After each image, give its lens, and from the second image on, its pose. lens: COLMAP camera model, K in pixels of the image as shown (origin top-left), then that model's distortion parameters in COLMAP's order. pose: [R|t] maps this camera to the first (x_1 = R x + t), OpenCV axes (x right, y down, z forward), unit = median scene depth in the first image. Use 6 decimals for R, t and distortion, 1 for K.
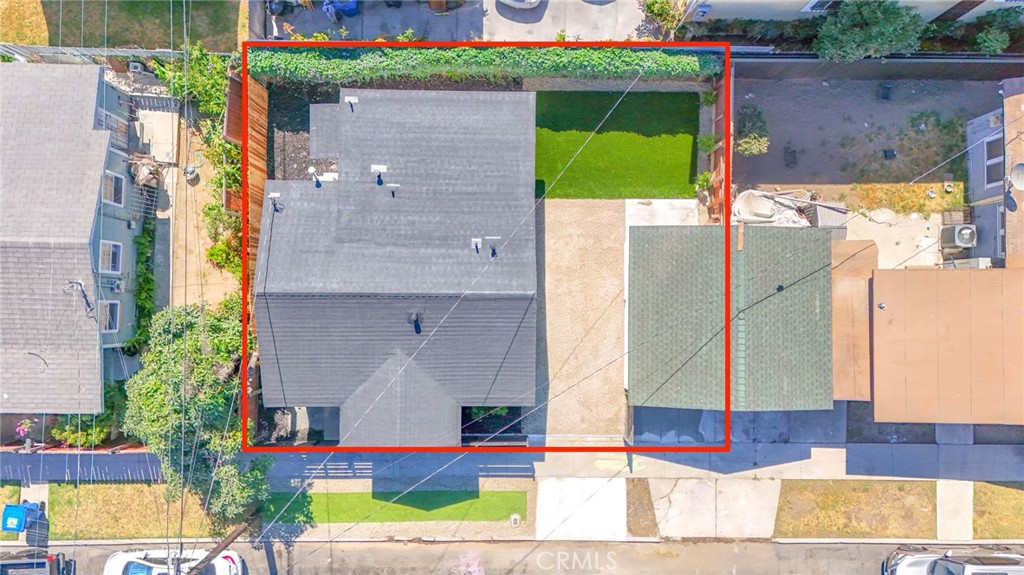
lens RADIAL K [[761.5, 0, 505.0], [0, 761.5, 283.3], [0, 0, 1]] dist [0.078548, -0.071828]
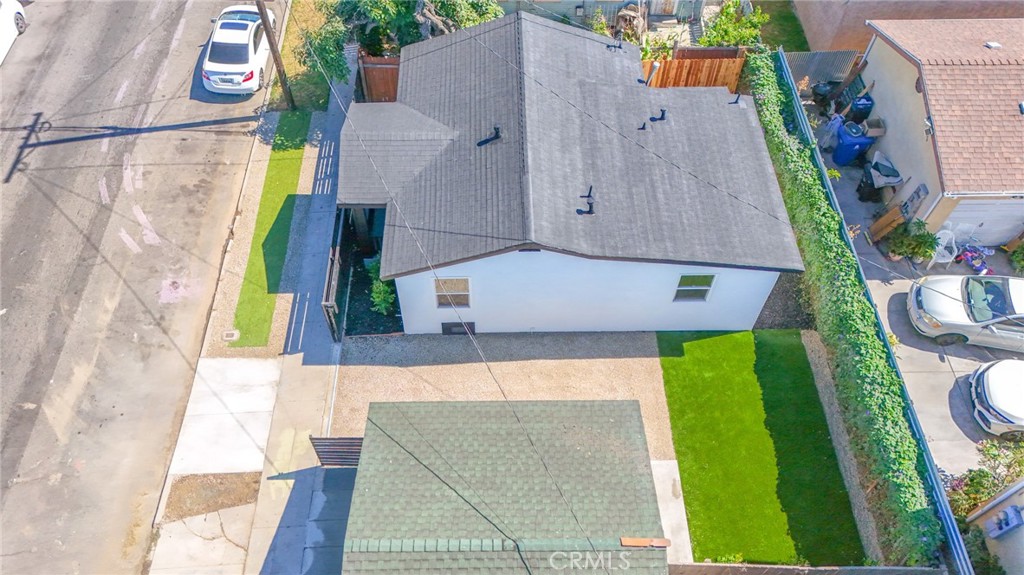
lens RADIAL K [[761.5, 0, 508.4], [0, 761.5, 283.5], [0, 0, 1]] dist [0.078548, -0.071828]
pose [[0.024475, 0.797500, -0.602822, 0.439936], [-0.999434, 0.033428, 0.003645, 0.029524], [0.023058, 0.602392, 0.797867, 0.367623]]
